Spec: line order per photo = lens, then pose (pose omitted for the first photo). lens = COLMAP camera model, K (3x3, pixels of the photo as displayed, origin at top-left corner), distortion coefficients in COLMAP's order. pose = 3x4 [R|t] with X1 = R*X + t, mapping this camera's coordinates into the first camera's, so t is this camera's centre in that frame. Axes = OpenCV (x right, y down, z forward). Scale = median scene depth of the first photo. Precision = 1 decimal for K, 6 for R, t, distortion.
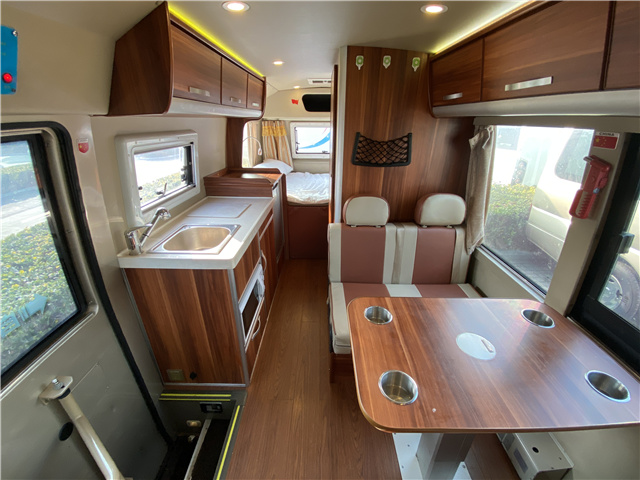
lens RADIAL K [[260.5, 0, 323.8], [0, 260.5, 245.0], [0, 0, 1]] dist [-0.016718, -0.003225]
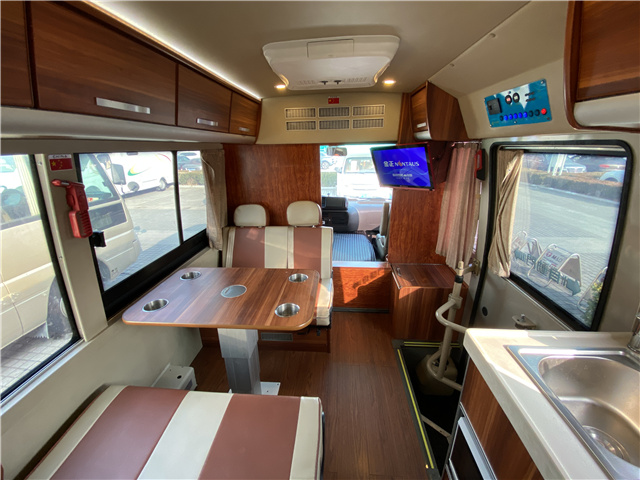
lens RADIAL K [[260.5, 0, 315.0], [0, 260.5, 238.3], [0, 0, 1]] dist [-0.016718, -0.003225]
pose [[-0.996441, -0.020100, 0.081857, 0.002835], [0.043222, 0.711907, 0.700943, -0.521342], [-0.072364, 0.701986, -0.708505, 1.116667]]
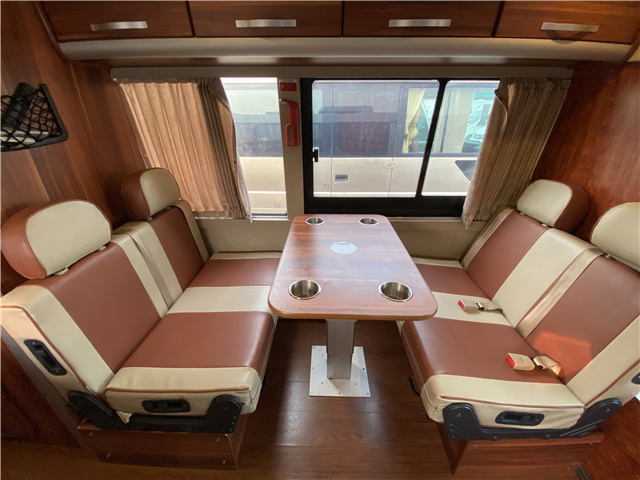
lens RADIAL K [[260.5, 0, 321.1], [0, 260.5, 240.2], [0, 0, 1]] dist [-0.016718, -0.003225]
pose [[0.014608, -0.428342, 0.903499, -0.330589], [0.434587, 0.816504, 0.380072, -0.106951], [-0.900511, 0.387097, 0.198079, 0.528564]]
